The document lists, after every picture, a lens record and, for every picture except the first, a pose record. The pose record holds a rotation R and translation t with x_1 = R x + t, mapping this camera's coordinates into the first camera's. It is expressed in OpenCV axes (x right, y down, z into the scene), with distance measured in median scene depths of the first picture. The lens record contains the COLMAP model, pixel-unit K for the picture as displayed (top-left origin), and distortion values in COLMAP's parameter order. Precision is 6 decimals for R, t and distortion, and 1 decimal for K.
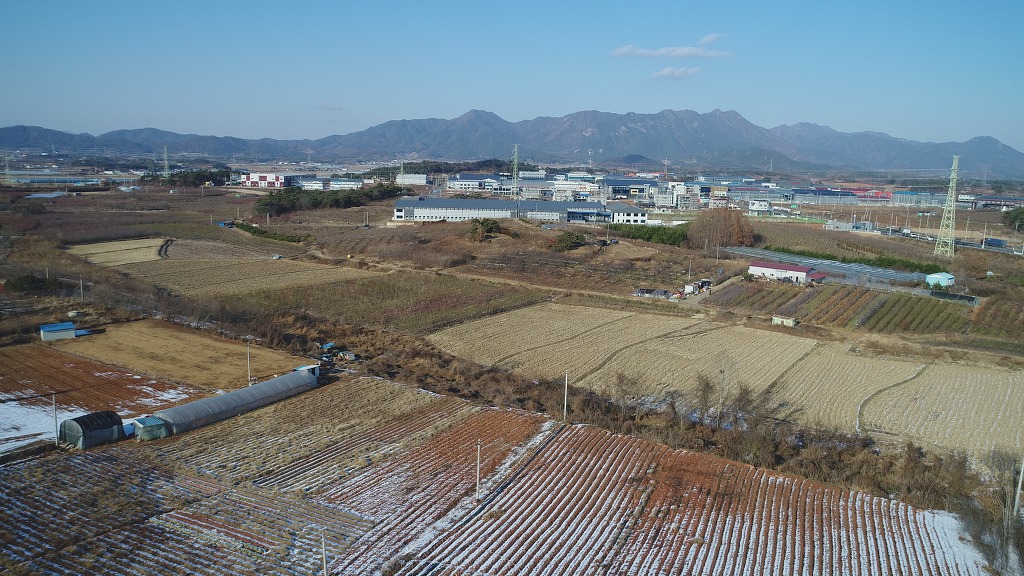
lens RADIAL K [[709.1, 0, 510.3], [0, 709.1, 291.3], [0, 0, 1]] dist [-0.005402, -0.001319]
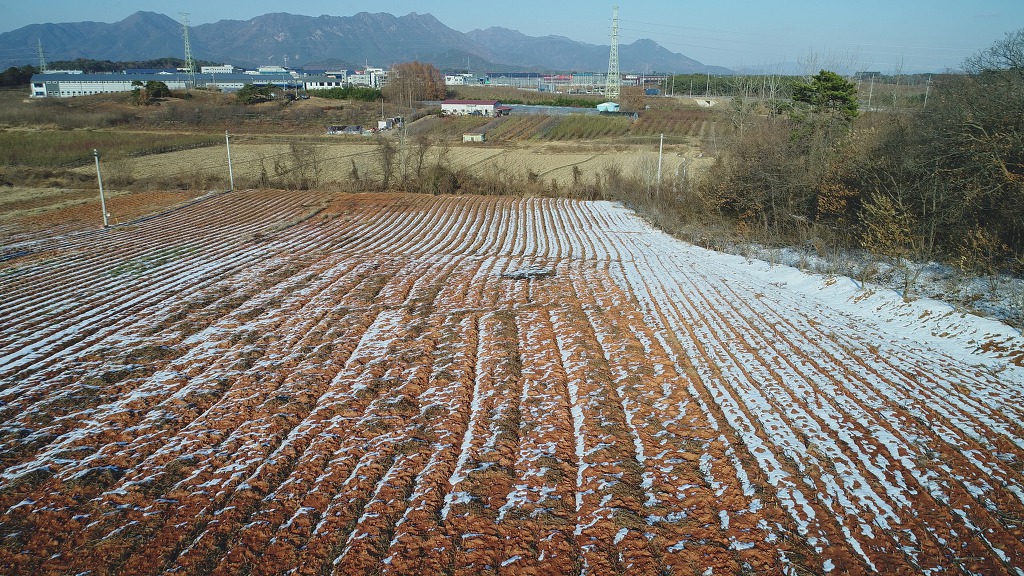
lens RADIAL K [[709.1, 0, 510.3], [0, 709.1, 291.3], [0, 0, 1]] dist [-0.005402, -0.001319]
pose [[0.920339, -0.137534, 0.366142, 0.058347], [0.092487, 0.986113, 0.137936, 0.233118], [-0.380029, -0.093084, 0.920279, 0.039994]]
